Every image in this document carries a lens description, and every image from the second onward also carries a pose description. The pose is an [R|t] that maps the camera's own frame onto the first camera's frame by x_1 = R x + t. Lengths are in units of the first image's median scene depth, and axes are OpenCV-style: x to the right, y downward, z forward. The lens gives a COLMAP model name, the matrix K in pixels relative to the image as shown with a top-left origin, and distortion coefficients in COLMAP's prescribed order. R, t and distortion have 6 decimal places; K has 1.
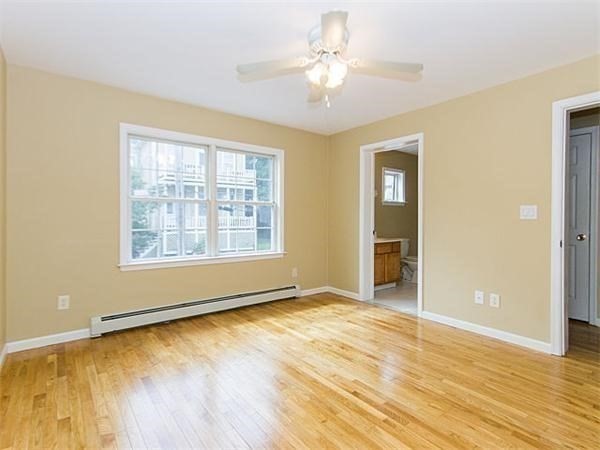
lens RADIAL K [[311.6, 0, 300.0], [0, 311.6, 225.0], [0, 0, 1]] dist [0.002369, -0.000065]
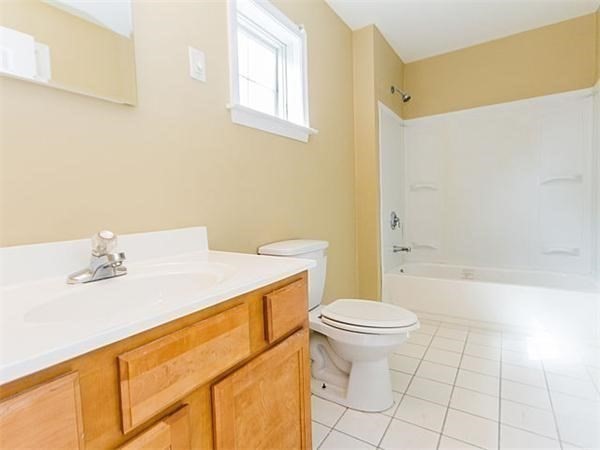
lens RADIAL K [[311.6, 0, 300.0], [0, 311.6, 225.0], [0, 0, 1]] dist [0.002369, -0.000065]
pose [[0.944956, -0.049380, 0.323448, 0.224746], [0.034246, 0.998043, 0.052320, 0.011246], [-0.325399, -0.038363, 0.944798, 0.716755]]
